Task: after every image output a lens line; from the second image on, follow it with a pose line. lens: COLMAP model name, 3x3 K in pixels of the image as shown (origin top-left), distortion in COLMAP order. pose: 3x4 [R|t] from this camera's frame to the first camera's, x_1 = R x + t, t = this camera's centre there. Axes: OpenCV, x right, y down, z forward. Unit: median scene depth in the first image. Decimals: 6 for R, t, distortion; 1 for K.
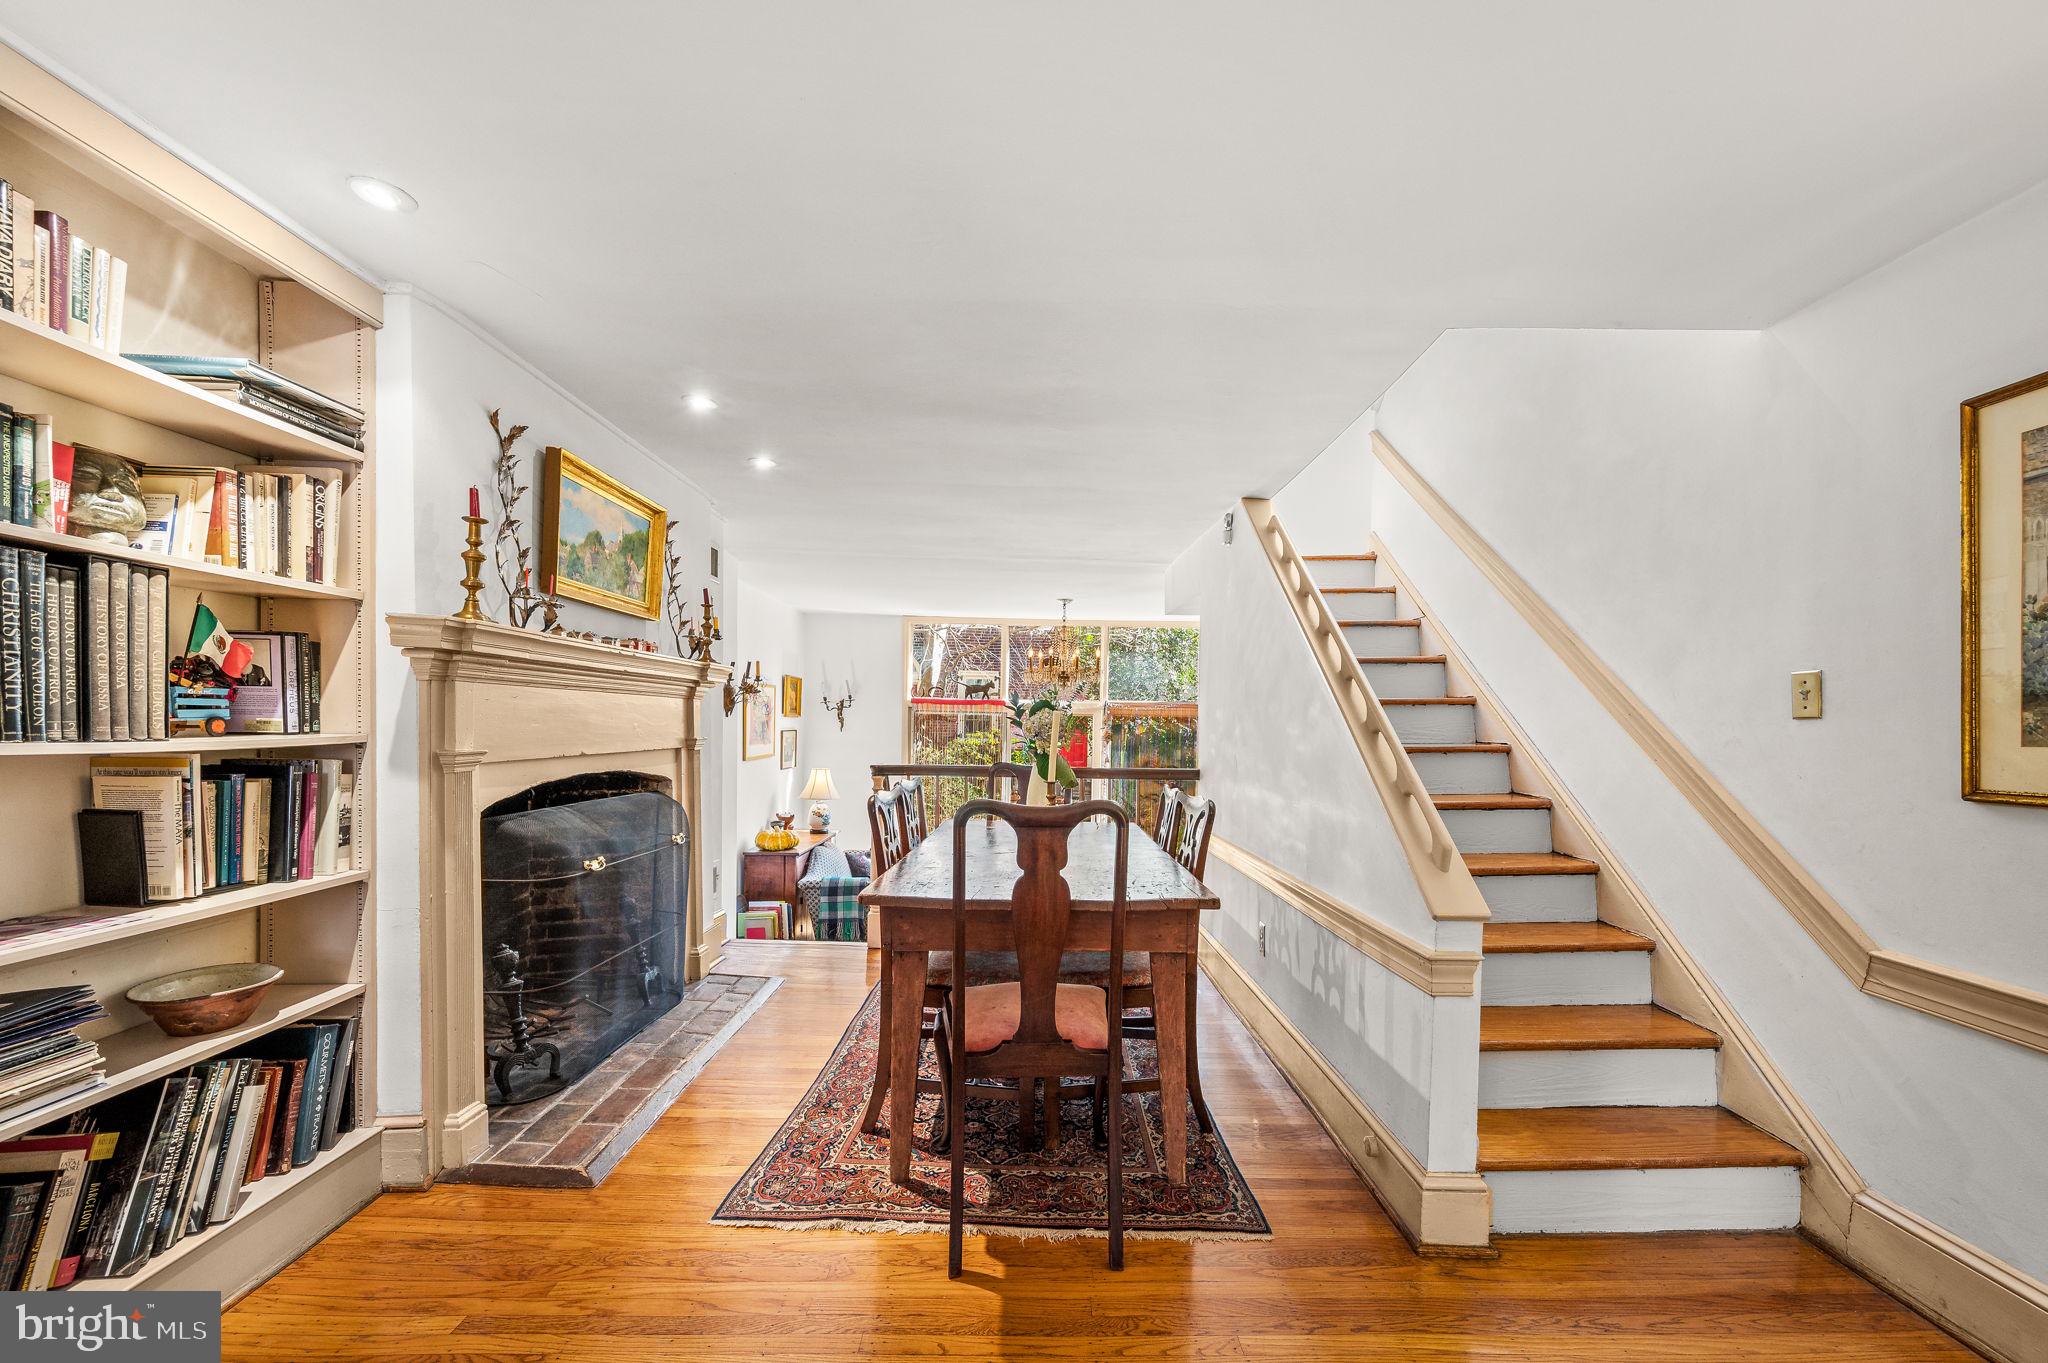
lens RADIAL K [[841.8, 0, 1027.5], [0, 841.8, 736.1], [0, 0, 1]] dist [-0.000739, -0.000413]
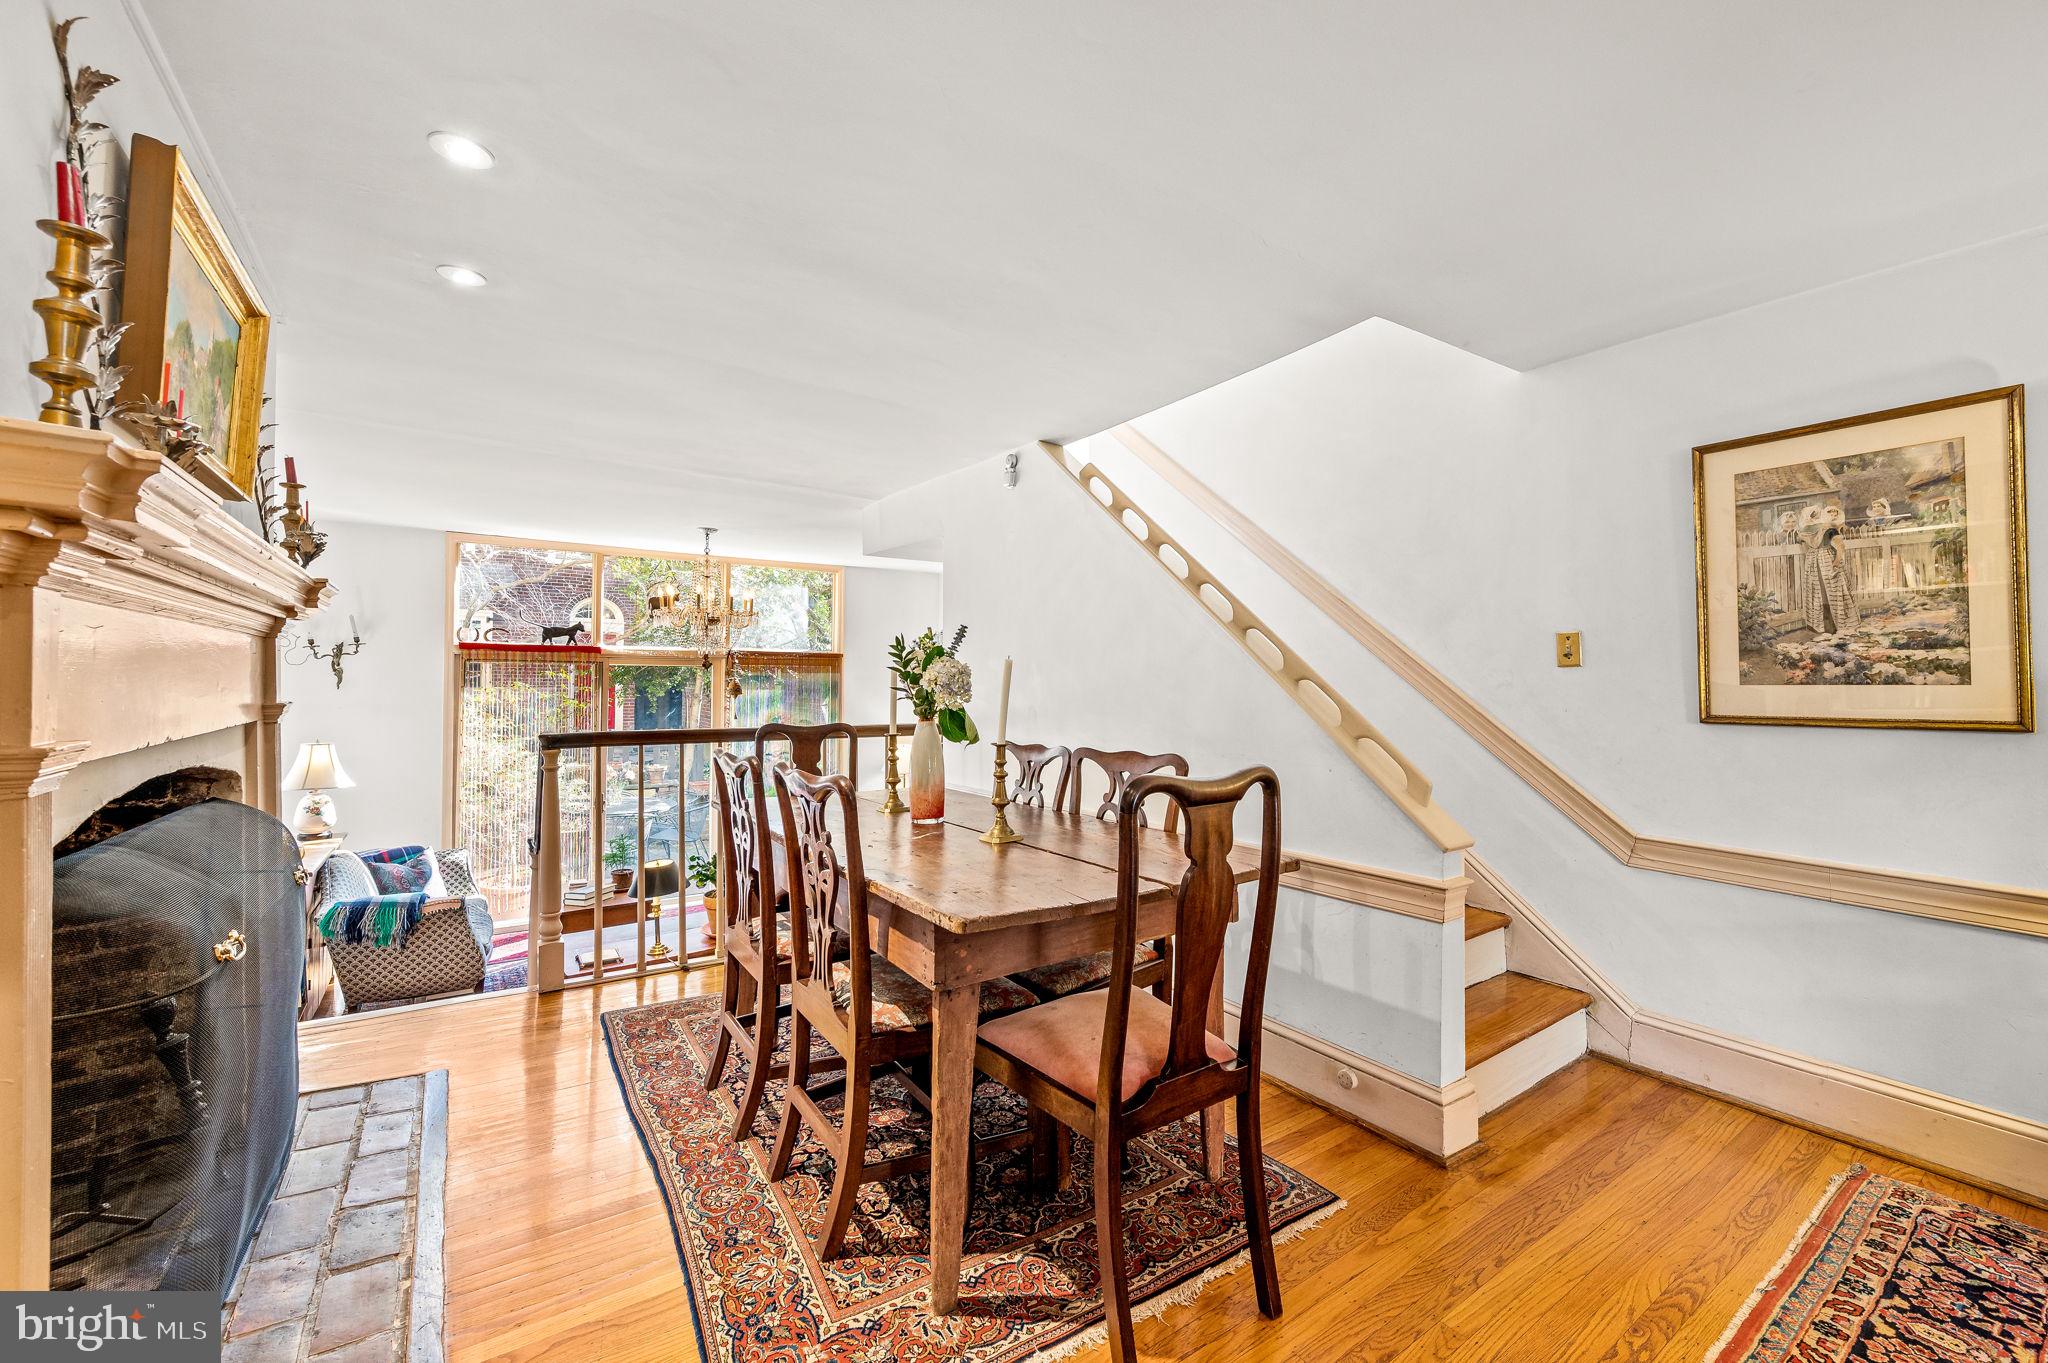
lens RADIAL K [[841.8, 0, 1065.9], [0, 841.8, 666.3], [0, 0, 1]] dist [-0.000739, -0.000413]
pose [[0.825438, -0.002035, 0.564490, -0.473680], [0.014873, 0.999725, -0.018144, -0.008717], [-0.564297, 0.023373, 0.825241, 0.333581]]
